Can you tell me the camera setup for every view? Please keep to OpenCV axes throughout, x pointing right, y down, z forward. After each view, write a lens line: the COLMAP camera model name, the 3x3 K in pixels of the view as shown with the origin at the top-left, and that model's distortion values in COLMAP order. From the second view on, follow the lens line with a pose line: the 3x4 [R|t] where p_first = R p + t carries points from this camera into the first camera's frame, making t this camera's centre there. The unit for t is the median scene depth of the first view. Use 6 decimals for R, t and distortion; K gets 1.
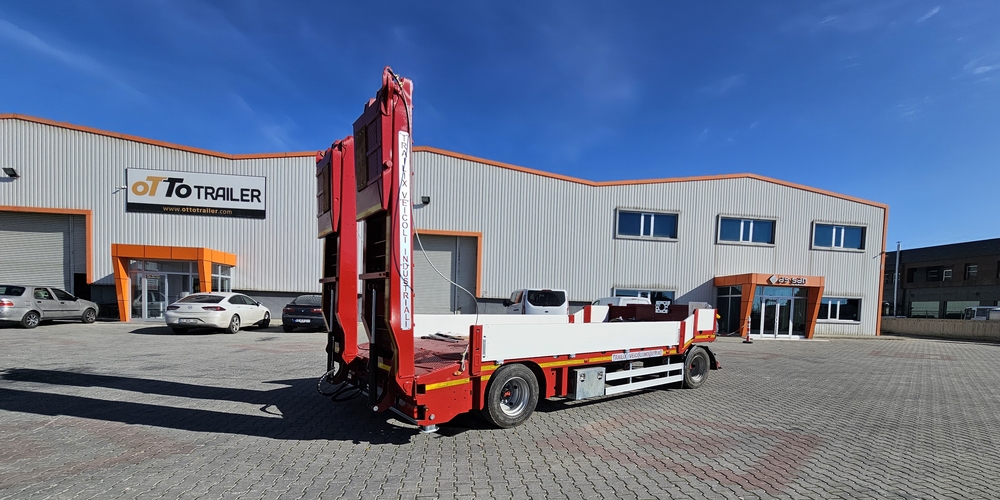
lens RADIAL K [[401.9, 0, 496.4], [0, 401.9, 323.9], [0, 0, 1]] dist [-0.001718, 0.000198]
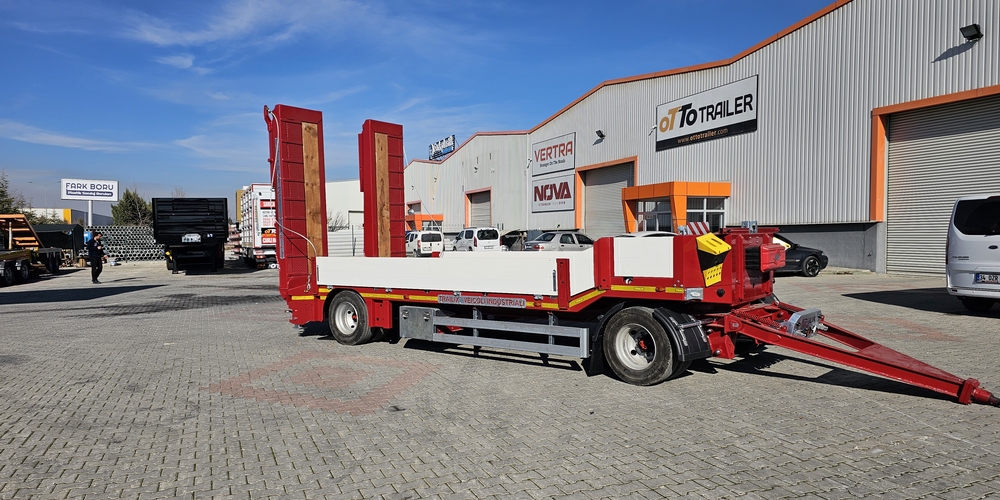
lens RADIAL K [[642.8, 0, 500.0], [0, 642.8, 250.0], [0, 0, 1]] dist [0.091810, -0.090165]
pose [[0.273779, -0.011617, -0.961722, 0.480467], [-0.028249, 0.999399, -0.020114, 0.001180], [0.961378, 0.032674, 0.273287, 0.217438]]
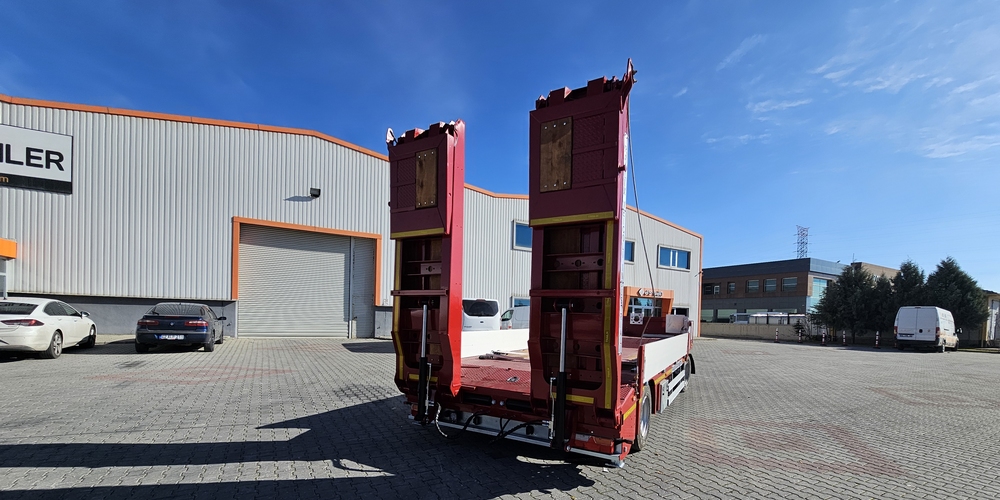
lens RADIAL K [[406.9, 0, 497.4], [0, 406.9, 324.3], [0, 0, 1]] dist [-0.004176, -0.000396]
pose [[0.924395, -0.012220, 0.381242, -0.157993], [0.017919, 0.999774, -0.011402, -0.009141], [-0.381017, 0.017371, 0.924405, 0.052679]]
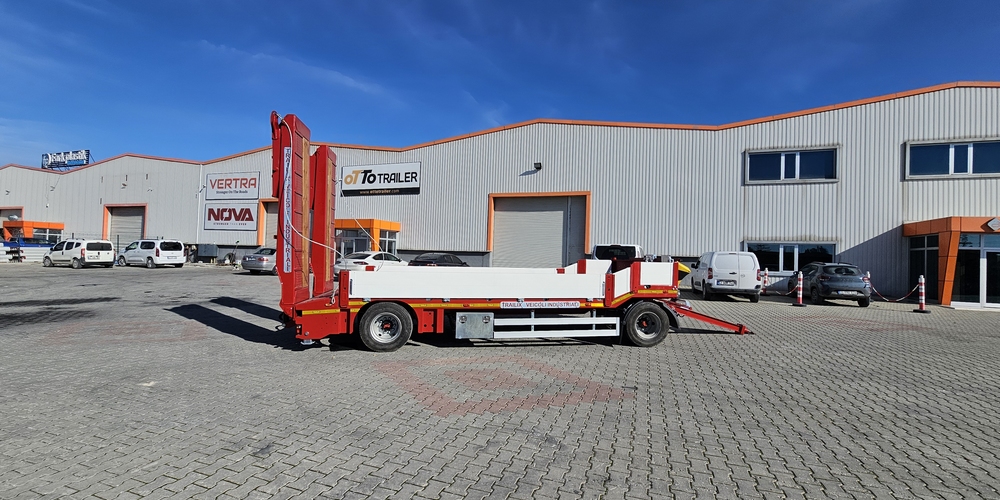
lens RADIAL K [[396.7, 0, 500.0], [0, 396.7, 250.0], [0, 0, 1]] dist [0.002437, 0.000190]
pose [[0.893185, -0.012663, -0.449511, 0.227432], [-0.022836, 0.997036, -0.073464, 0.004010], [0.449109, 0.075882, 0.890249, 0.002516]]
